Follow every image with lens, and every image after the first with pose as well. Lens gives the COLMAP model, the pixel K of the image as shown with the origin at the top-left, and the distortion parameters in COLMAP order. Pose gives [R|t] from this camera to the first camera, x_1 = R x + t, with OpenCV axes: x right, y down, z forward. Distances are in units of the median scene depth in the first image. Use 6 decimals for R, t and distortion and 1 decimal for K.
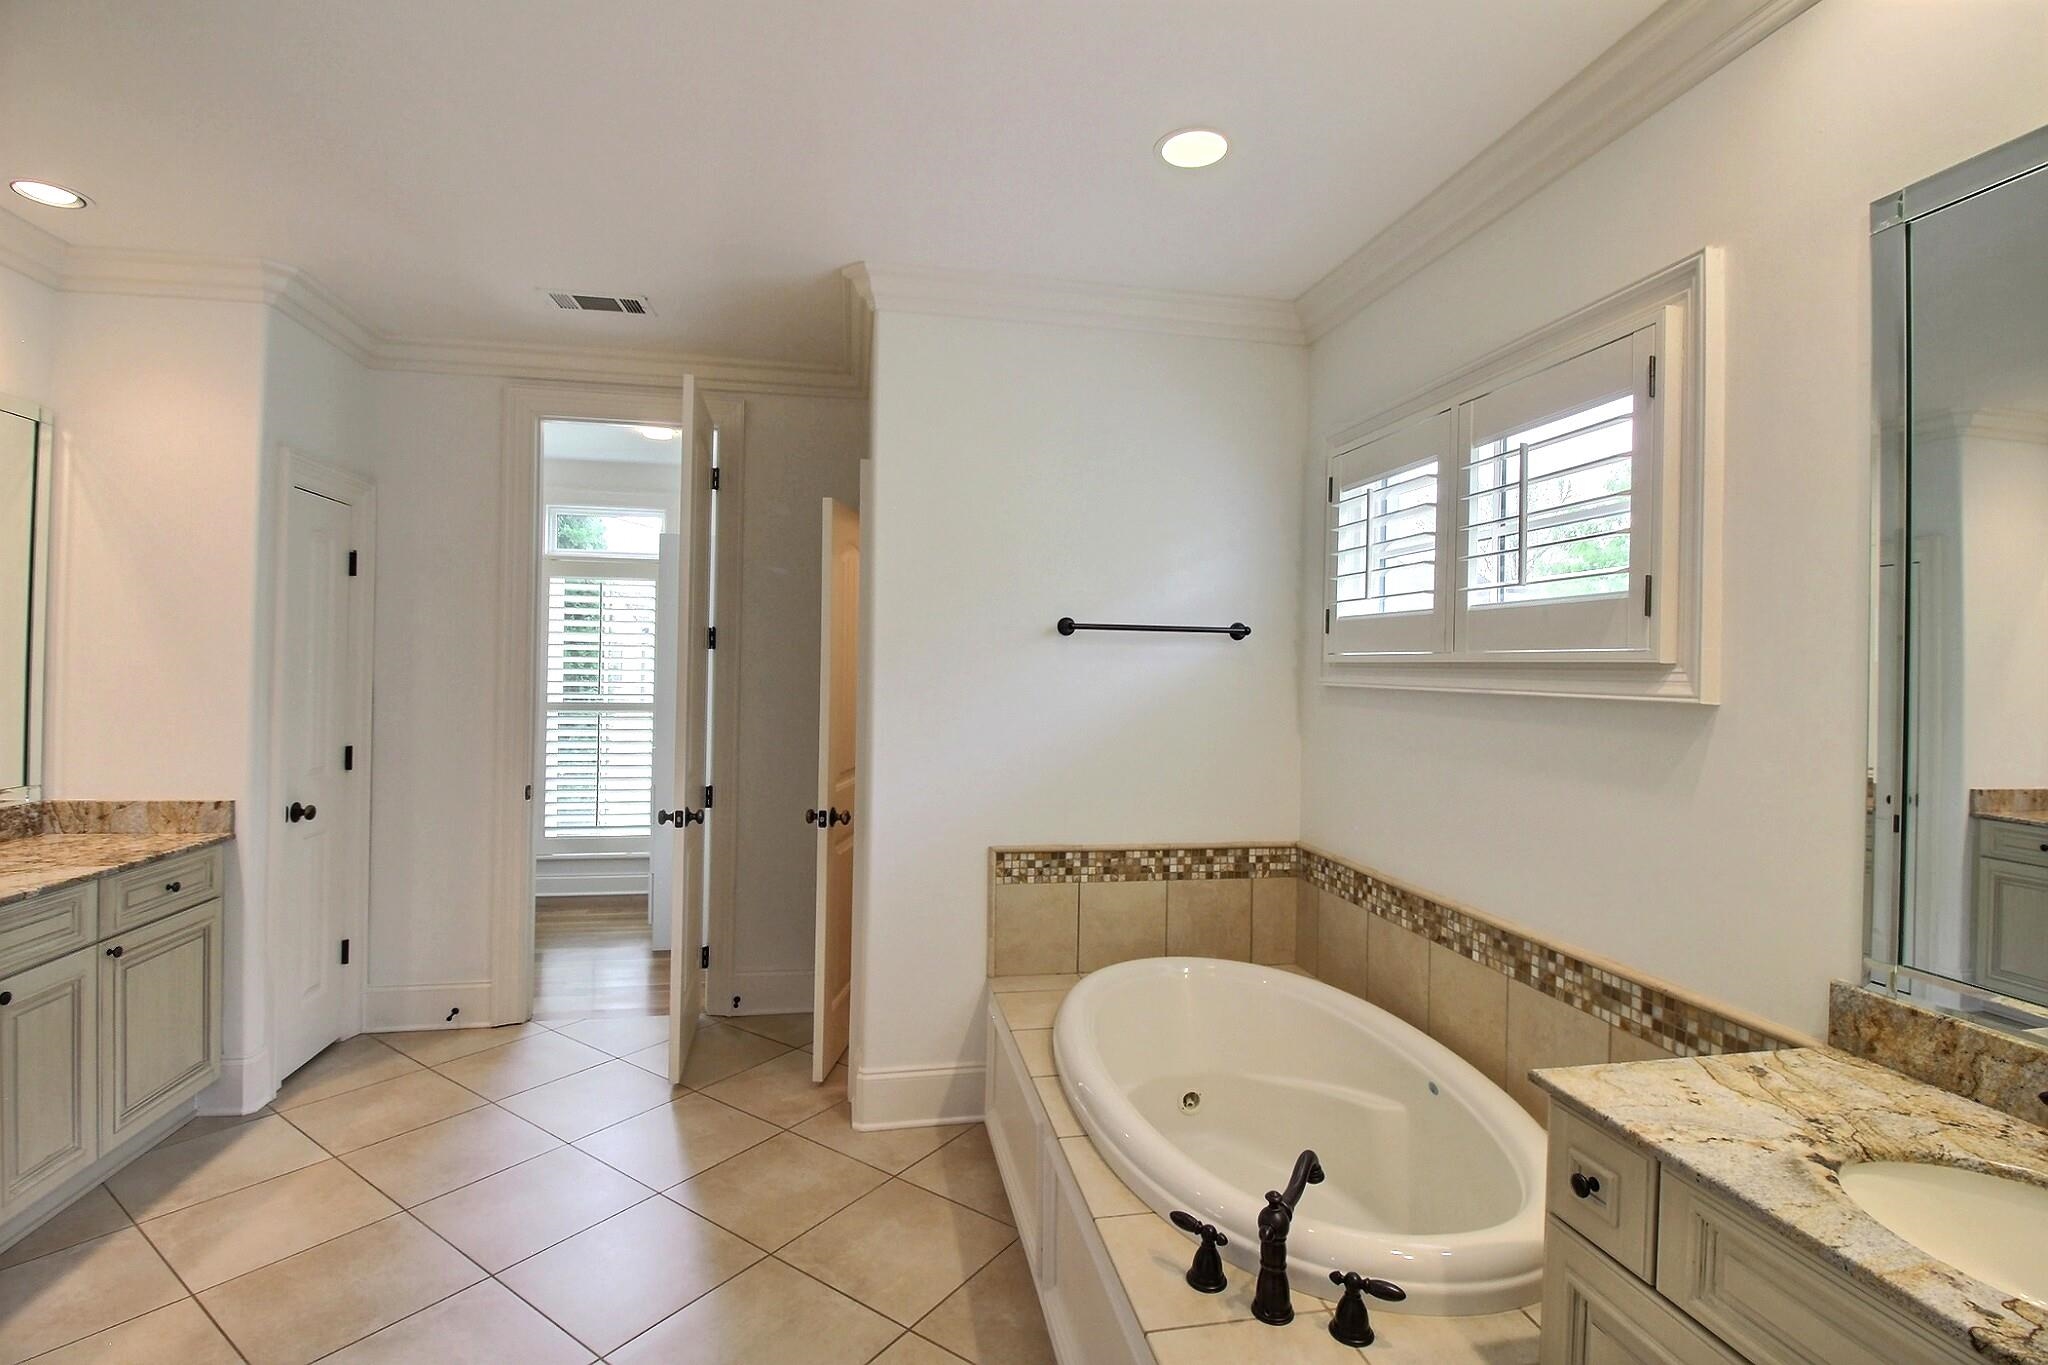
lens RADIAL K [[952.3, 0, 1039.9], [0, 952.3, 669.0], [0, 0, 1]] dist [-0.015595, -0.005078]
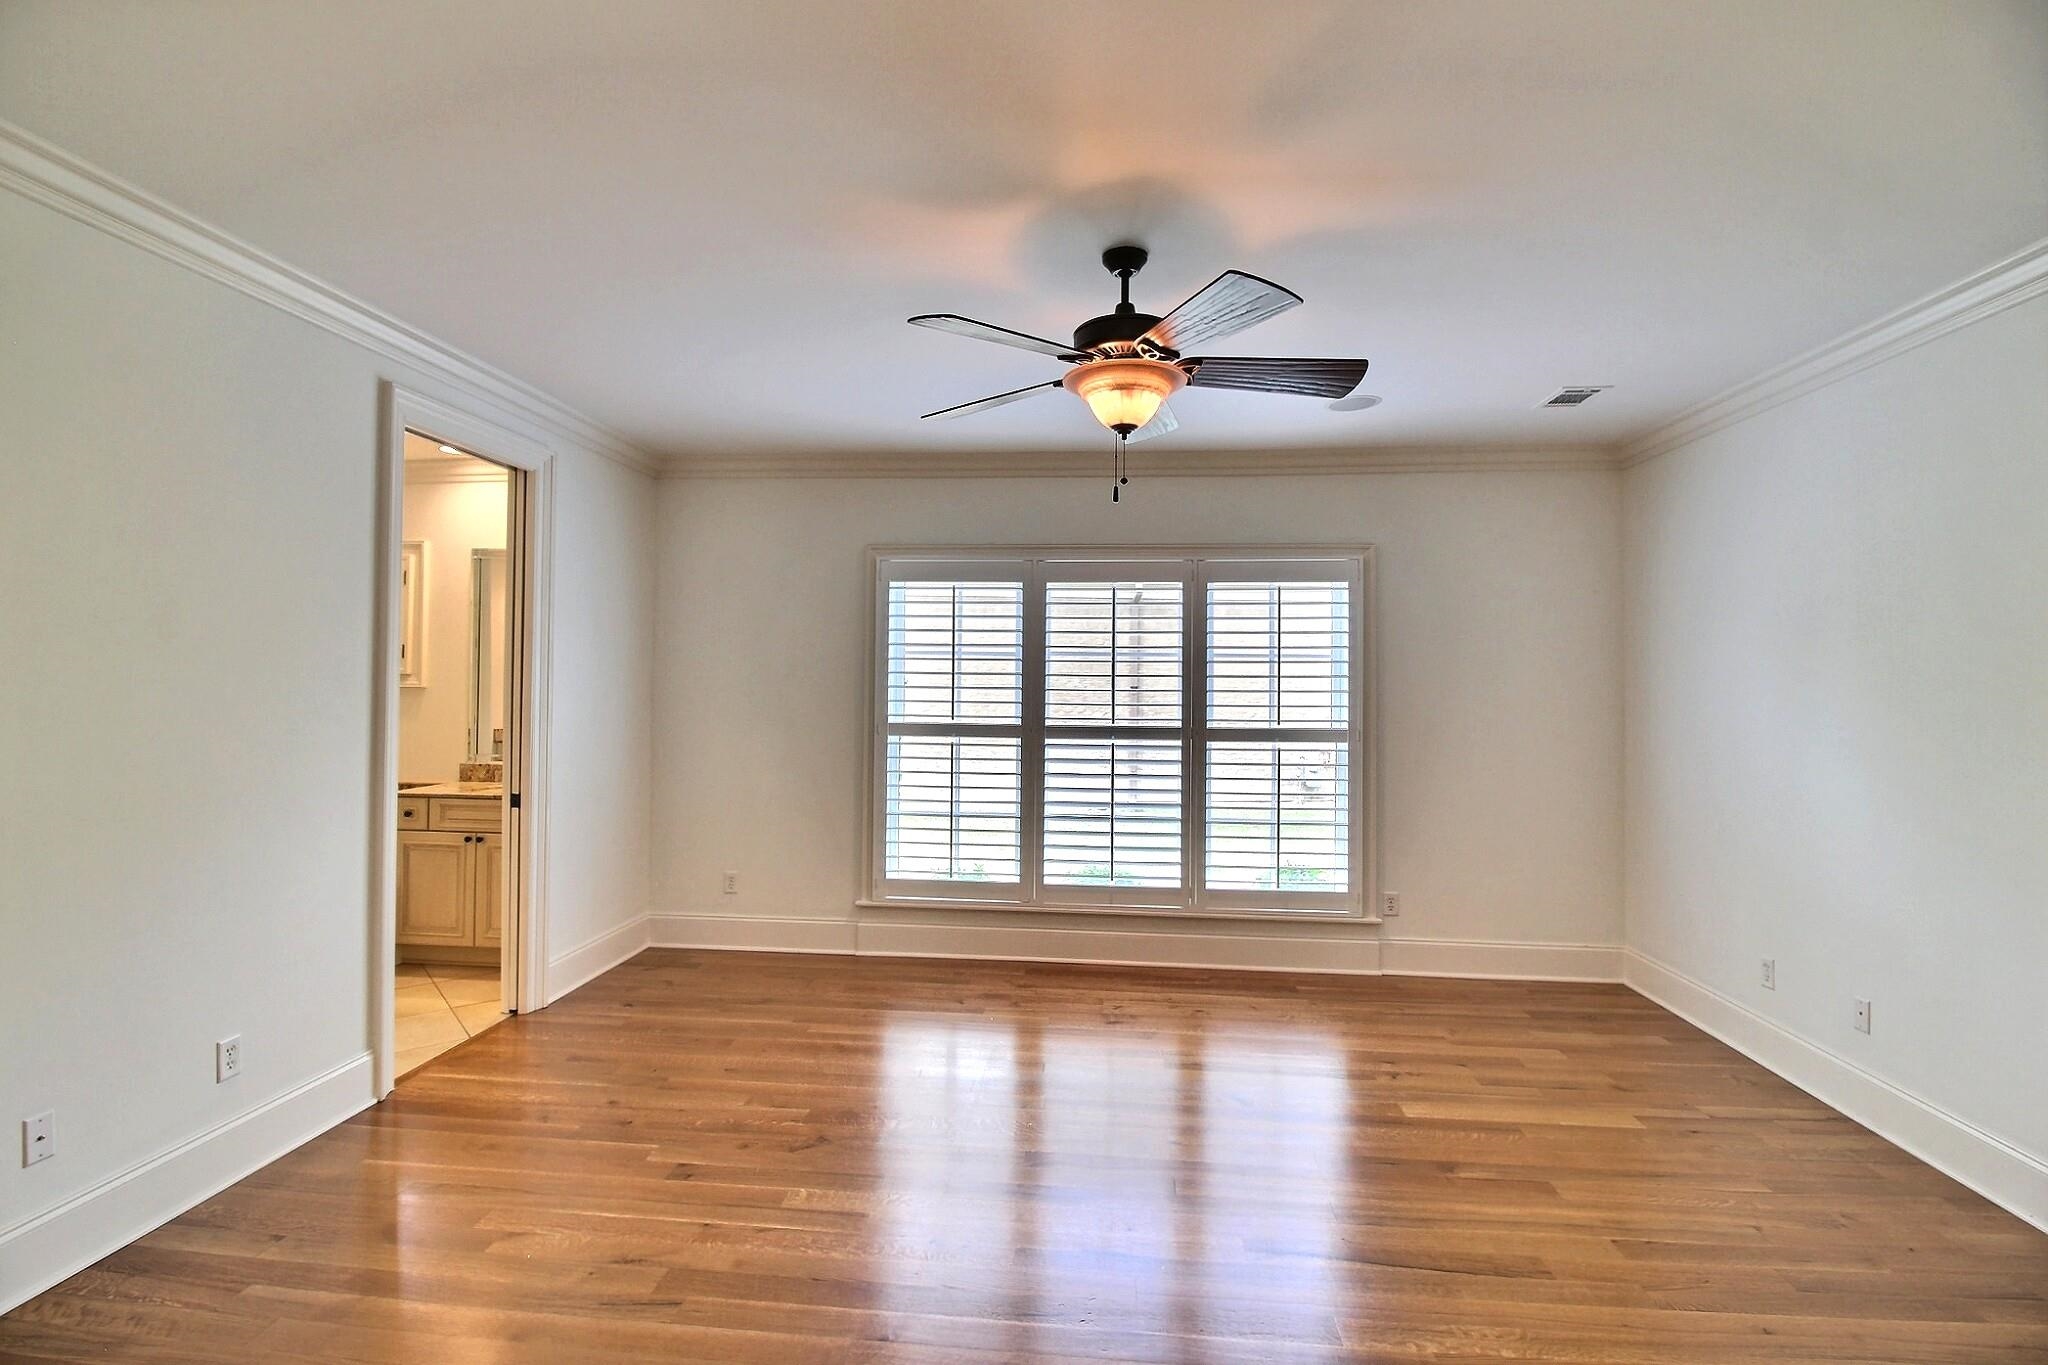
lens RADIAL K [[952.3, 0, 1015.9], [0, 952.3, 673.9], [0, 0, 1]] dist [-0.015595, -0.005078]
pose [[0.280627, -0.001422, 0.959816, -3.376183], [-0.009601, 0.999945, 0.004288, -0.074732], [-0.959769, -0.010418, 0.280598, -3.408637]]
